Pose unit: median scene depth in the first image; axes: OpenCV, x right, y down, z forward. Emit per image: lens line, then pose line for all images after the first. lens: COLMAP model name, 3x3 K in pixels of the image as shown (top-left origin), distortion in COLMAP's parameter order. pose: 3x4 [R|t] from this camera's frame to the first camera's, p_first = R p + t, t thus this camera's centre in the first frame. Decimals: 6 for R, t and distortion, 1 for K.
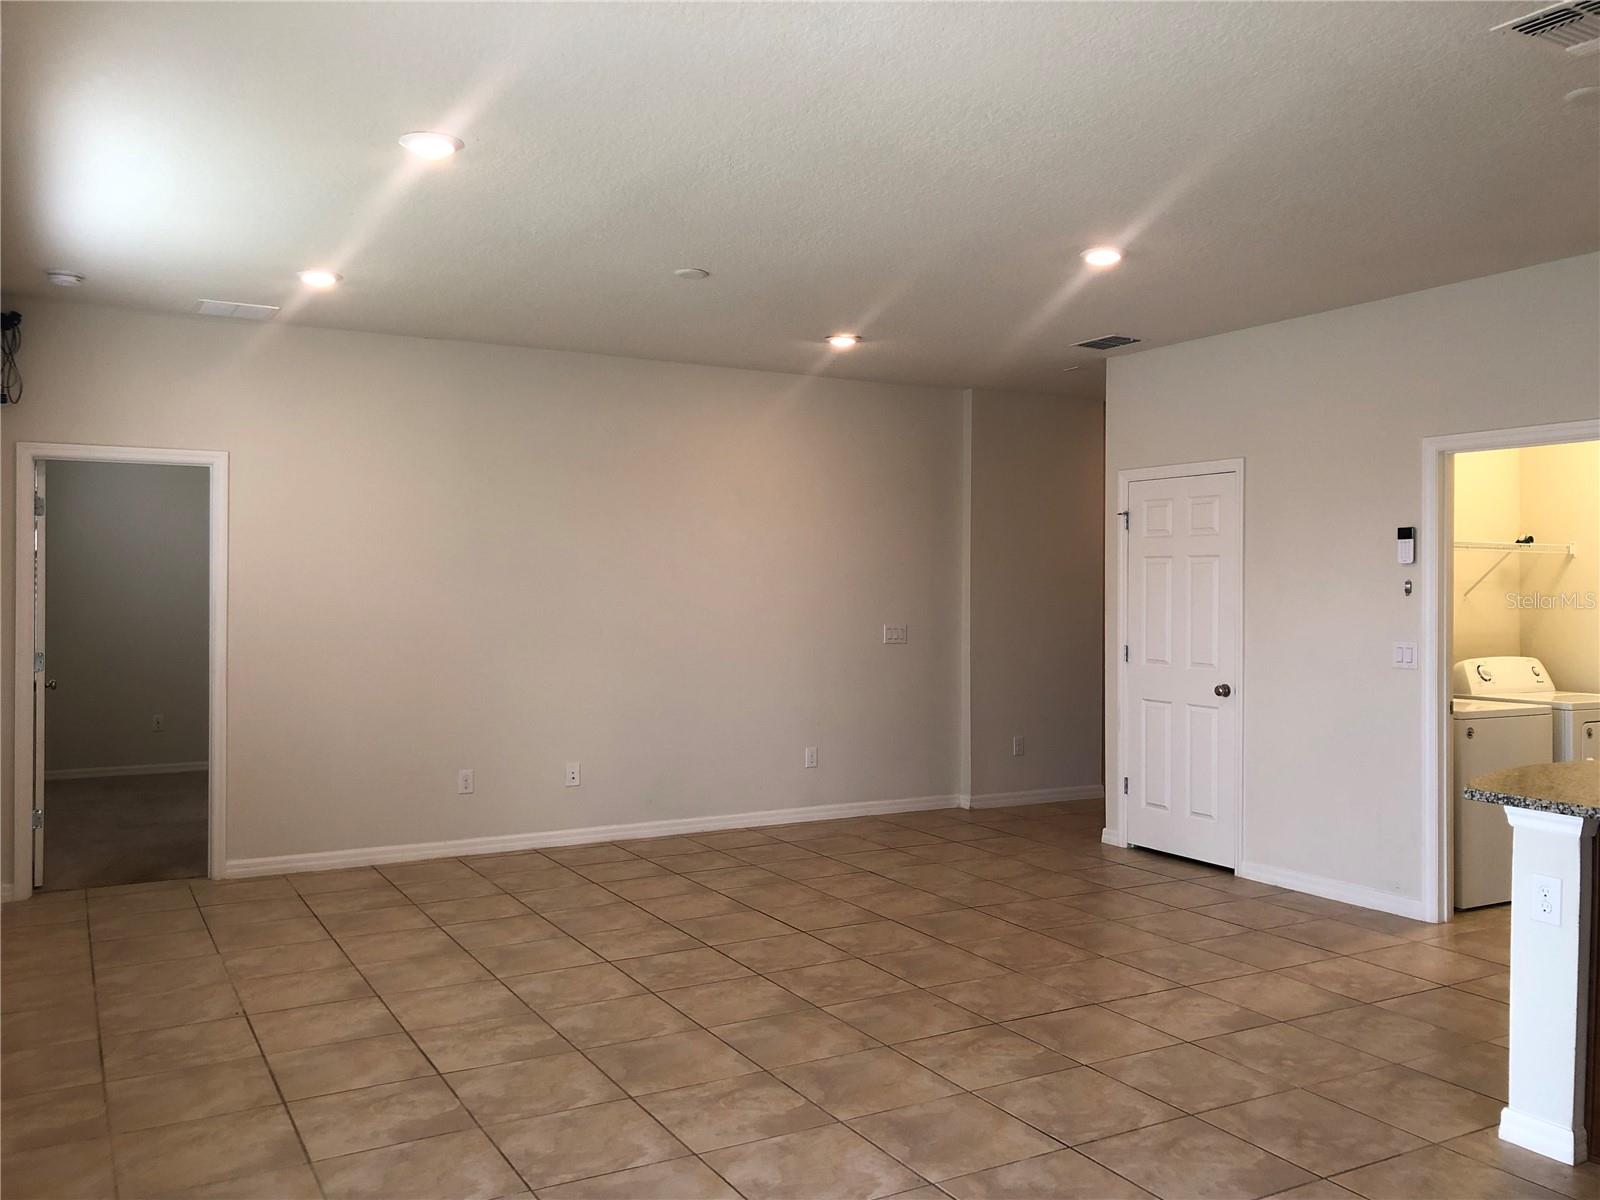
lens RADIAL K [[1316.9, 0, 797.3], [0, 1316.9, 596.9], [0, 0, 1]] dist [0.004573, 0.005713]
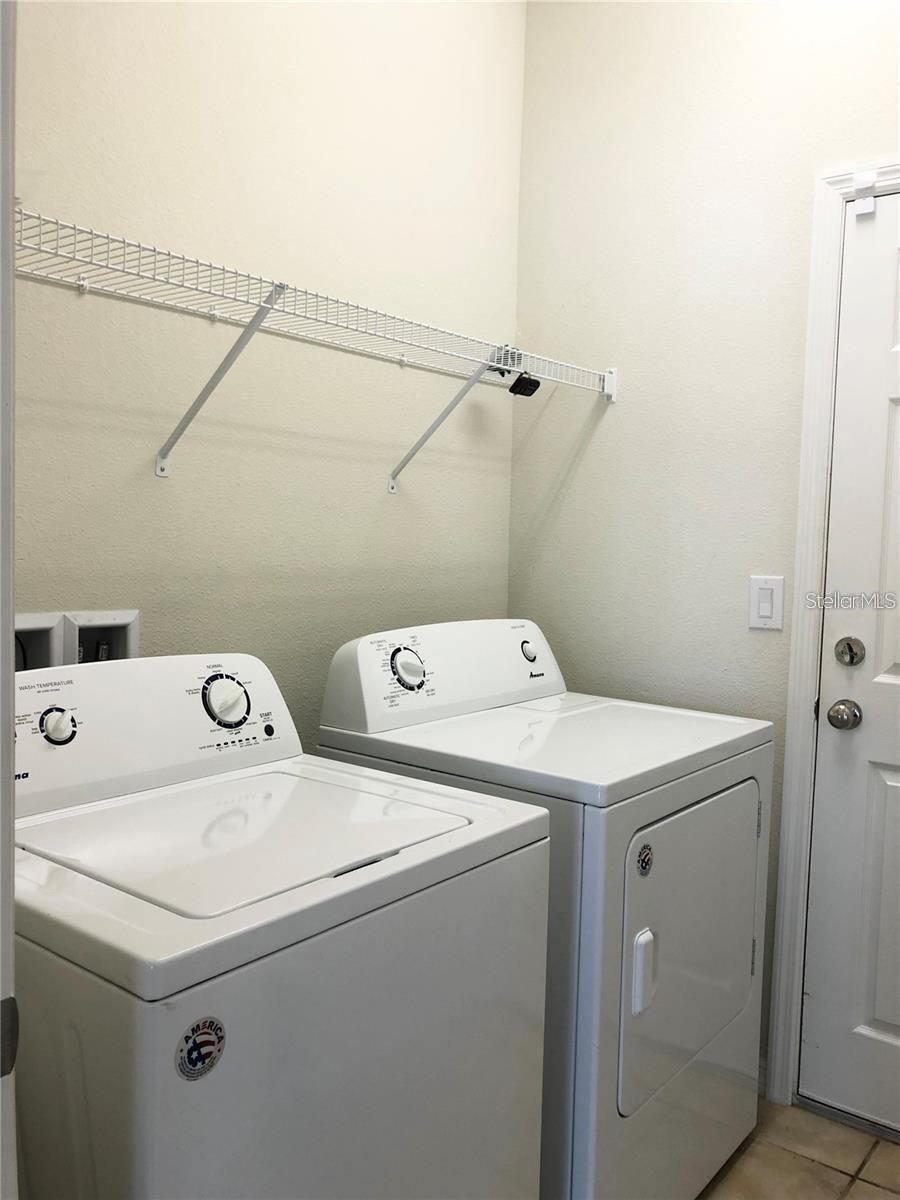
lens RADIAL K [[981.2, 0, 449.7], [0, 981.2, 599.9], [0, 0, 1]] dist [0.157510, -0.343270]
pose [[0.923036, 0.001675, 0.384711, 0.418207], [-0.025892, 0.997994, 0.057777, 0.019974], [-0.383843, -0.063291, 0.921227, 0.724567]]
